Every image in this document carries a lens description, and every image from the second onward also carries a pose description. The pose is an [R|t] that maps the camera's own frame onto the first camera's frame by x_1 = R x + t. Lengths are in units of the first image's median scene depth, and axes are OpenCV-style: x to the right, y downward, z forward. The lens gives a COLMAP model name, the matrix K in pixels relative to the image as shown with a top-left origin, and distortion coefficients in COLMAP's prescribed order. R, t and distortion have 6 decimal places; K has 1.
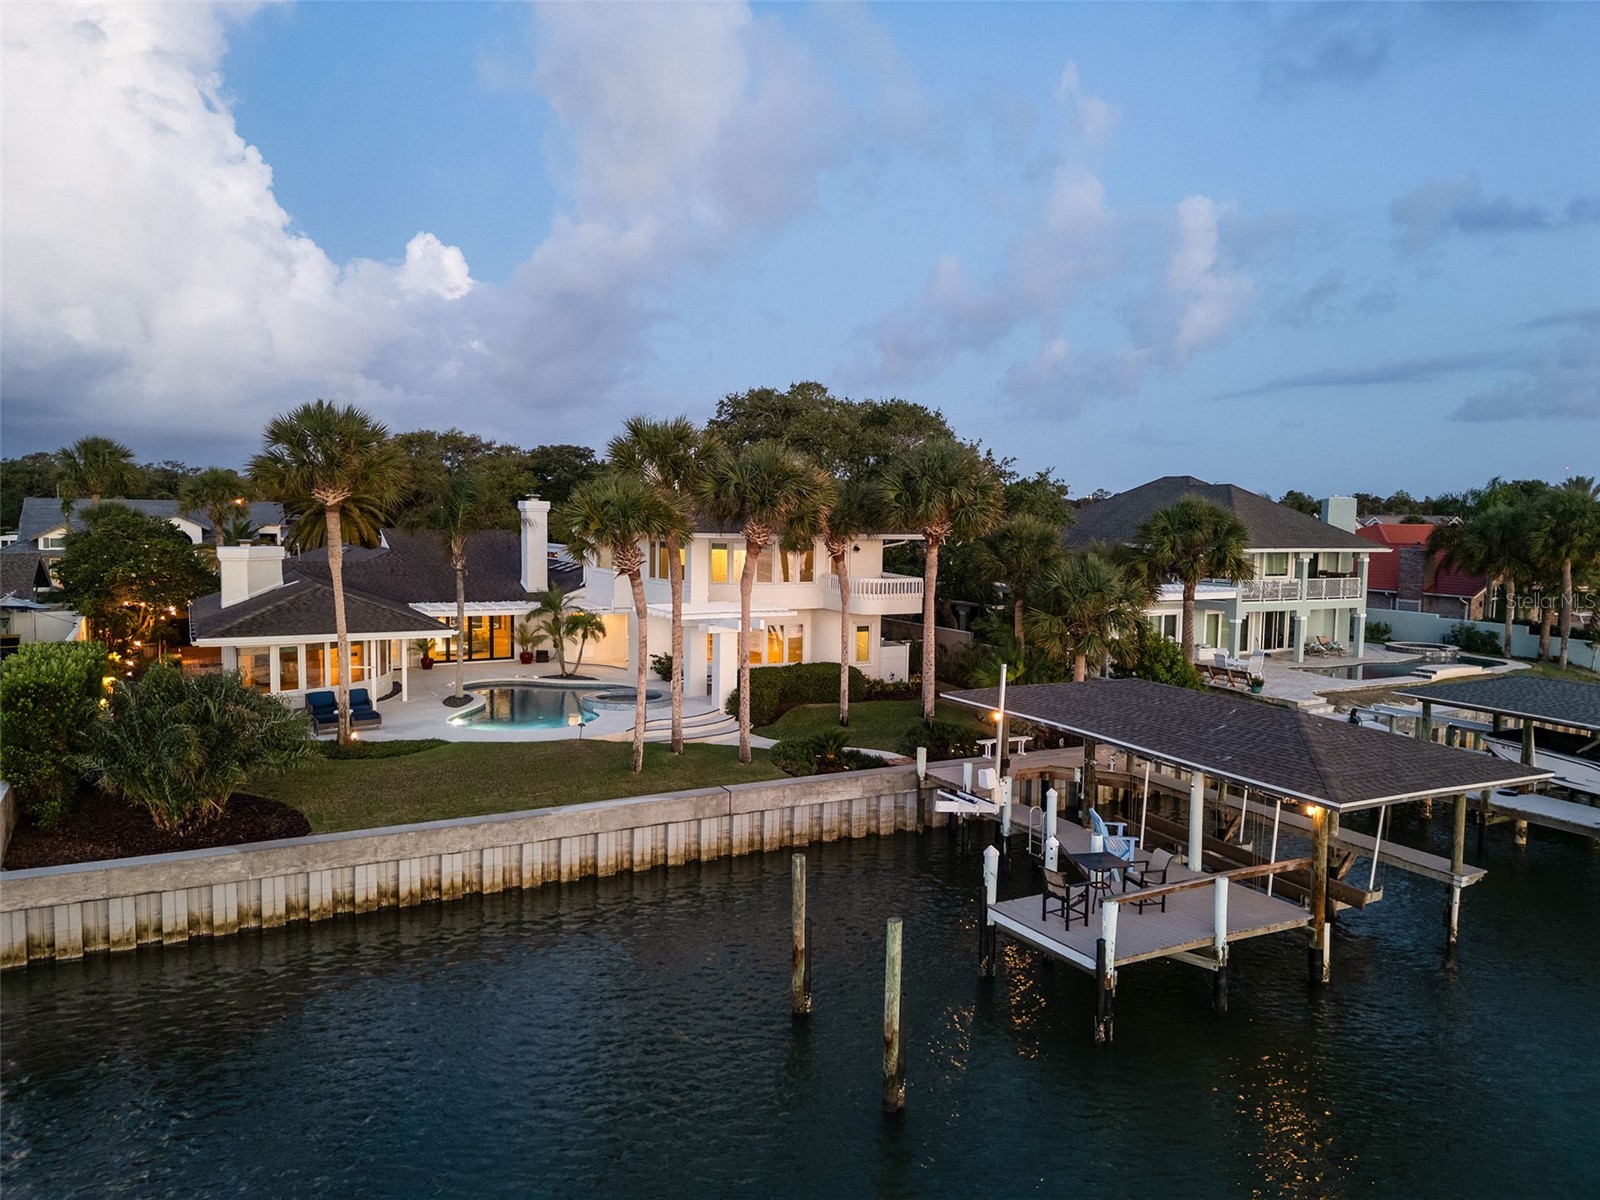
lens RADIAL K [[1133.9, 0, 799.5], [0, 1133.9, 588.8], [0, 0, 1]] dist [0.060502, -0.048128]
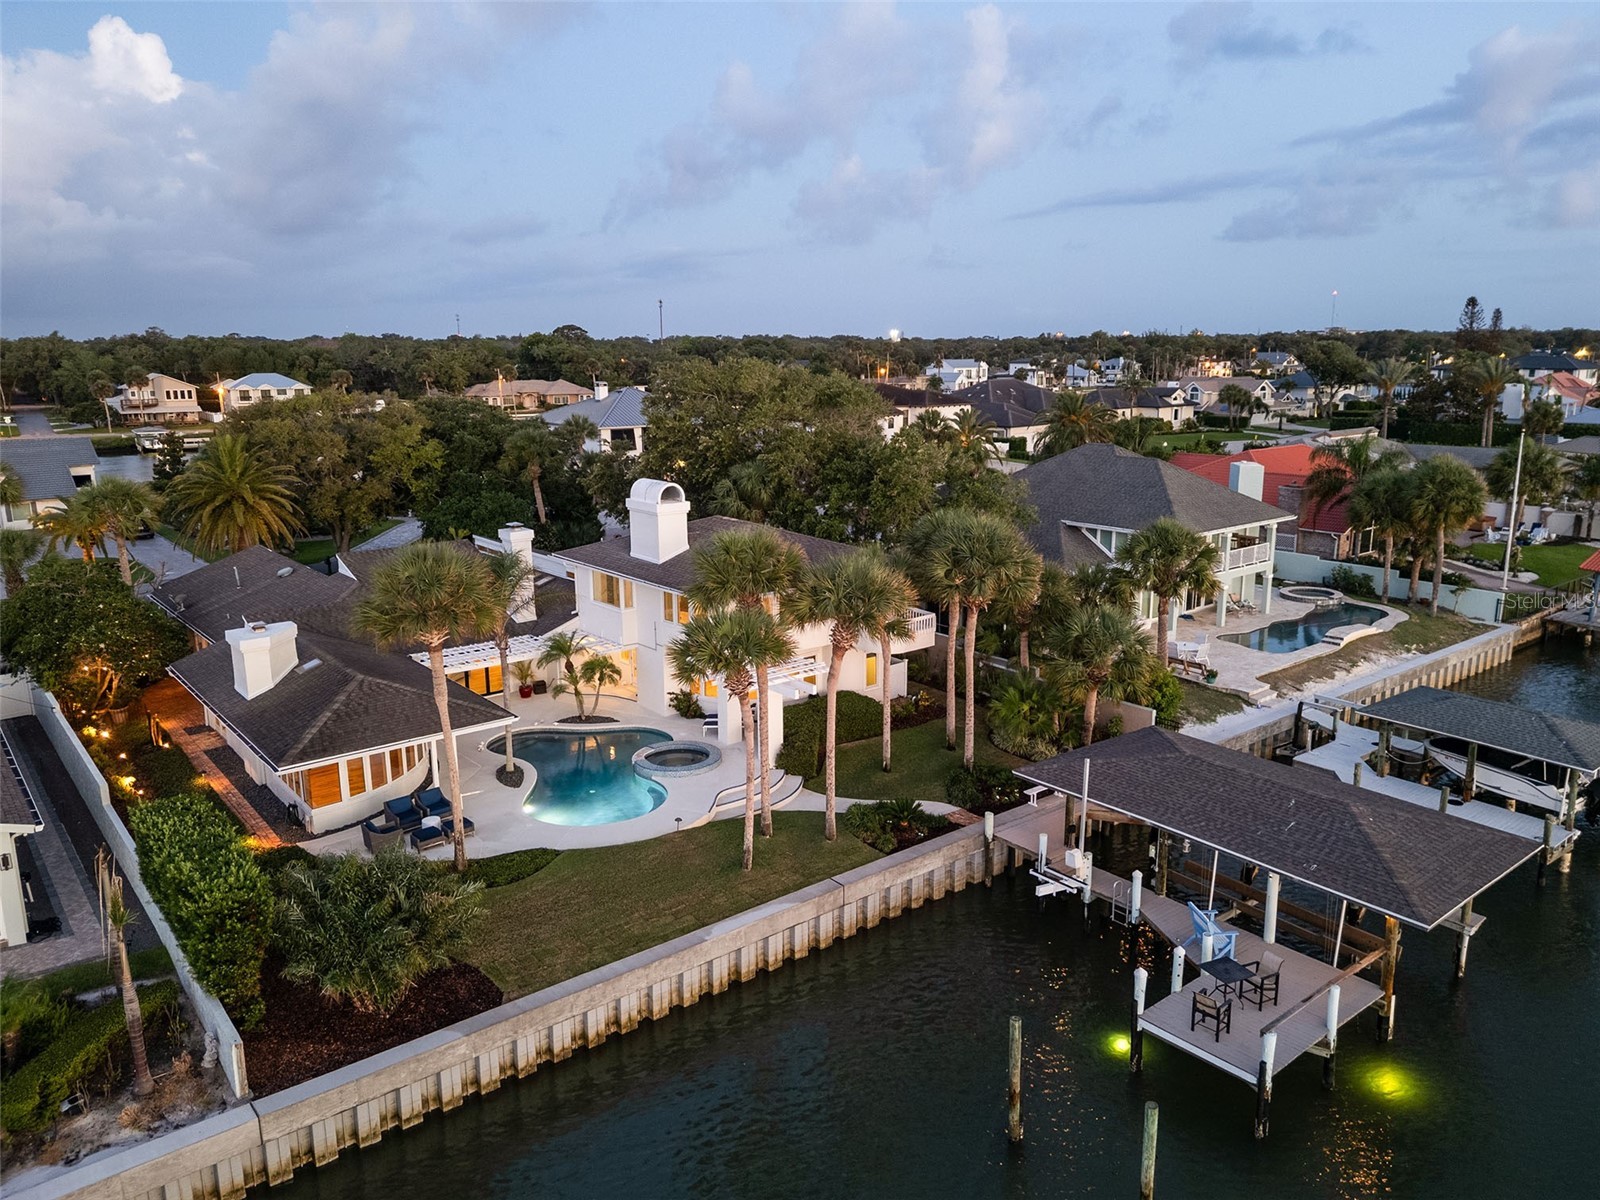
lens RADIAL K [[1162.9, 0, 800.0], [0, 1162.9, 600.0], [0, 0, 1]] dist [0.028815, -0.002872]
pose [[0.984062, -0.063106, 0.166254, -0.280454], [0.037879, 0.987845, 0.150758, -0.273110], [-0.173746, -0.142058, 0.974490, -0.049891]]
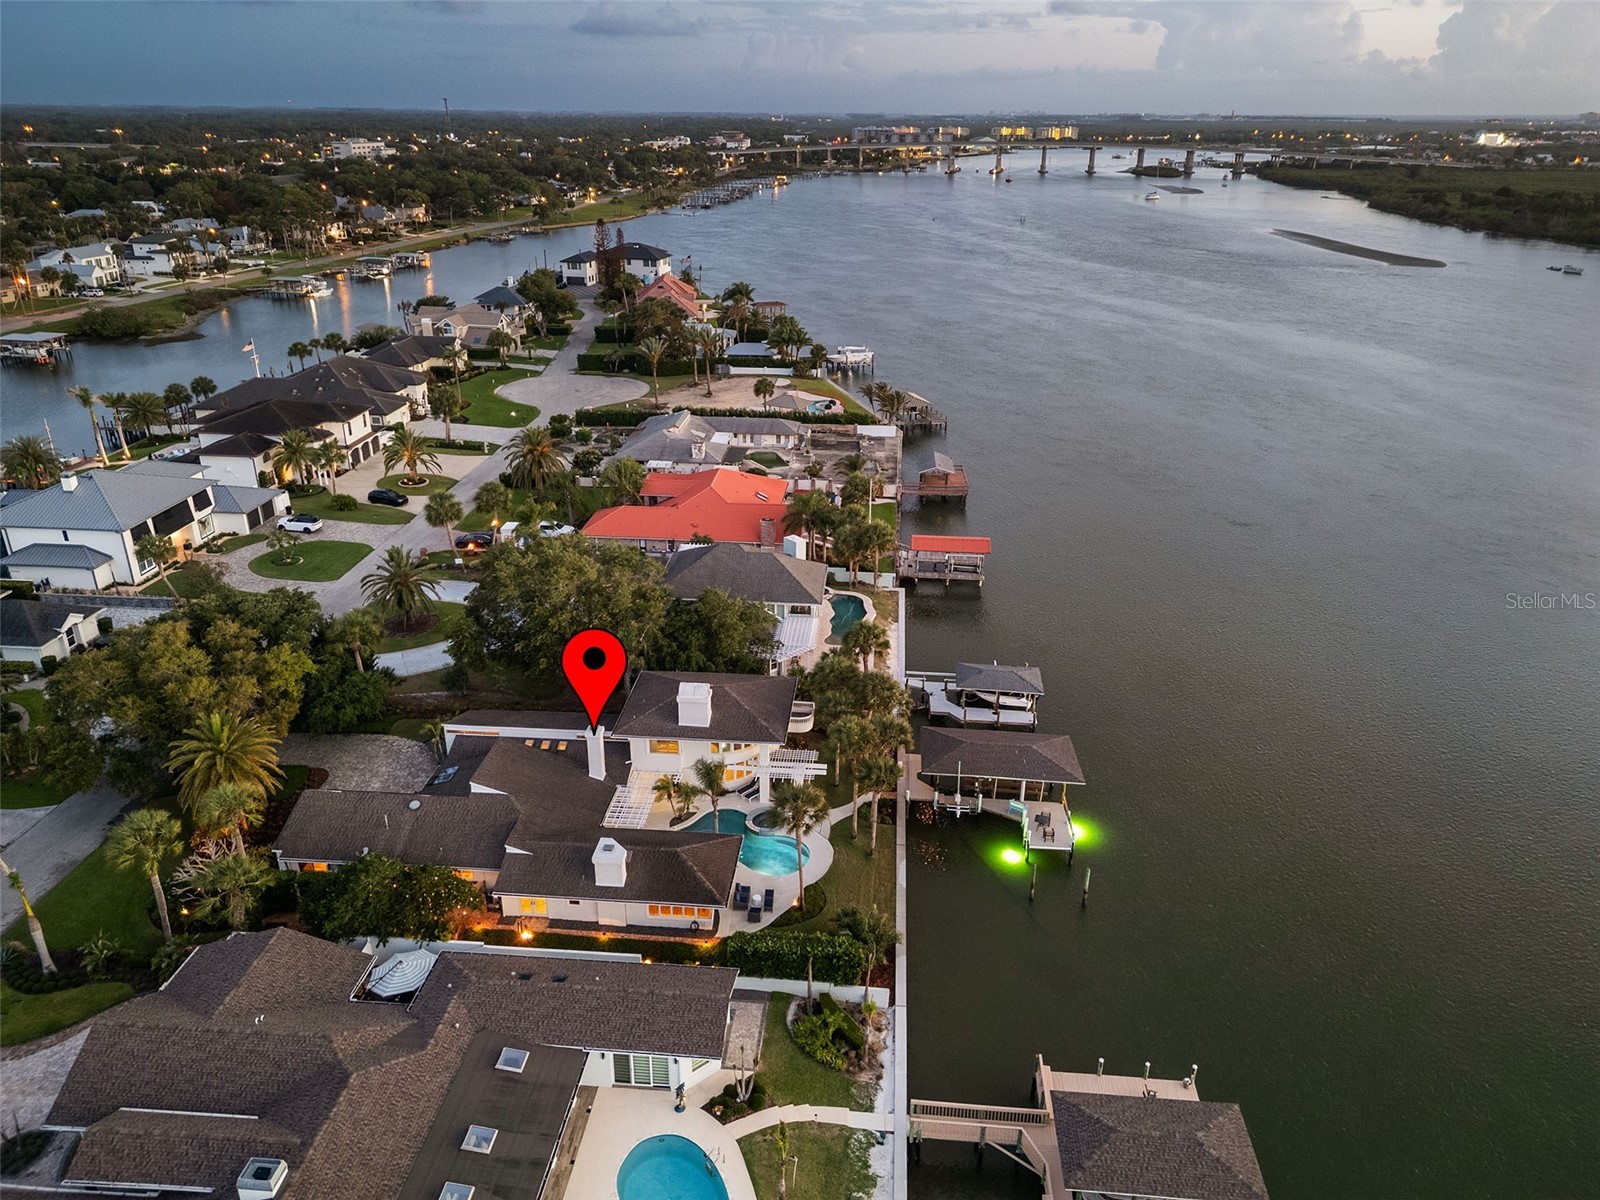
lens RADIAL K [[1133.9, 0, 799.5], [0, 1133.9, 588.8], [0, 0, 1]] dist [0.060502, -0.048128]
pose [[0.556991, -0.340997, 0.757286, -2.109375], [0.067849, 0.927458, 0.367721, -1.450643], [-0.827742, -0.153437, 0.539722, -0.169577]]
